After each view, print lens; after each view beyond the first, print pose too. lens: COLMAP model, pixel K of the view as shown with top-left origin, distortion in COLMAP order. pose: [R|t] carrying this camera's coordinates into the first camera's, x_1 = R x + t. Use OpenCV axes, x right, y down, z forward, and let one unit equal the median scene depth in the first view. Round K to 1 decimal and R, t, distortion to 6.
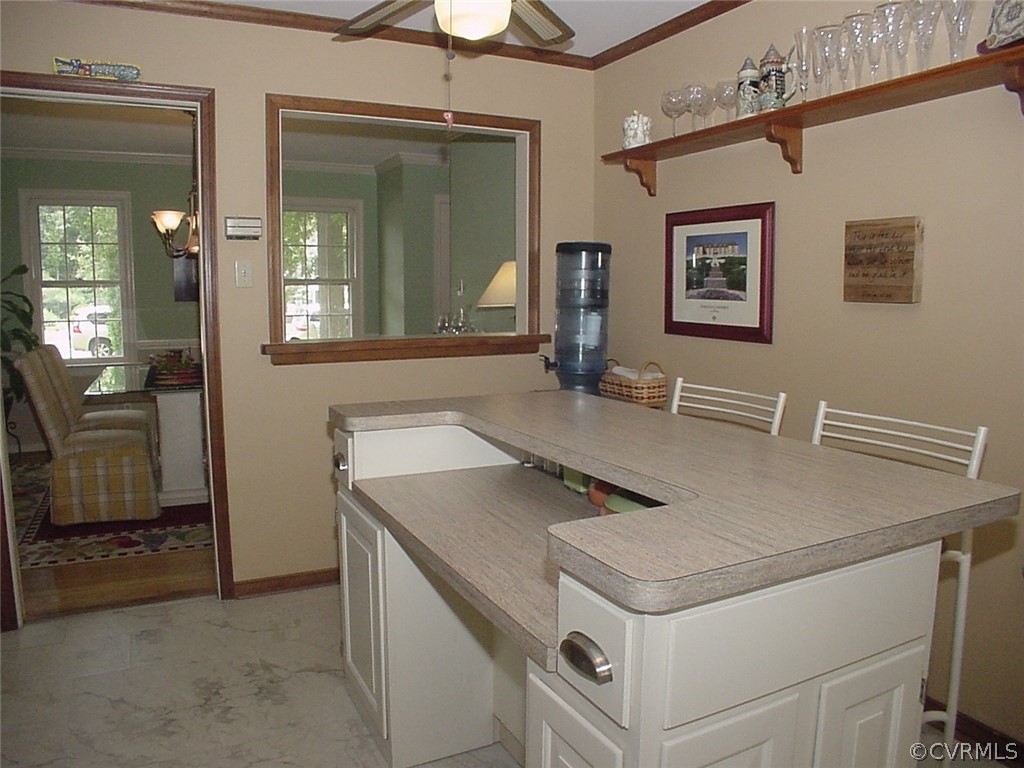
lens RADIAL K [[745.5, 0, 500.1], [0, 745.5, 383.7], [0, 0, 1]] dist [-0.146850, 0.071867]
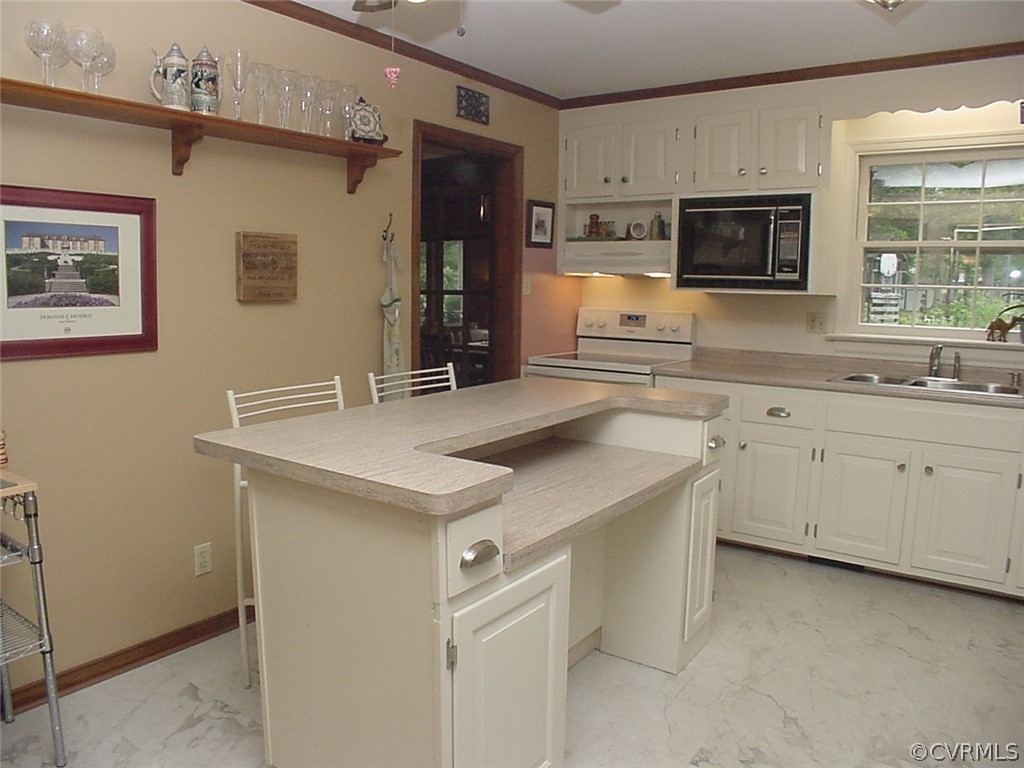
lens RADIAL K [[745.5, 0, 500.1], [0, 745.5, 383.7], [0, 0, 1]] dist [-0.146850, 0.071867]
pose [[-0.451275, -0.120875, 0.884161, -0.657150], [0.103563, 0.976996, 0.186425, -0.139844], [-0.886355, 0.175695, -0.428376, 1.015561]]
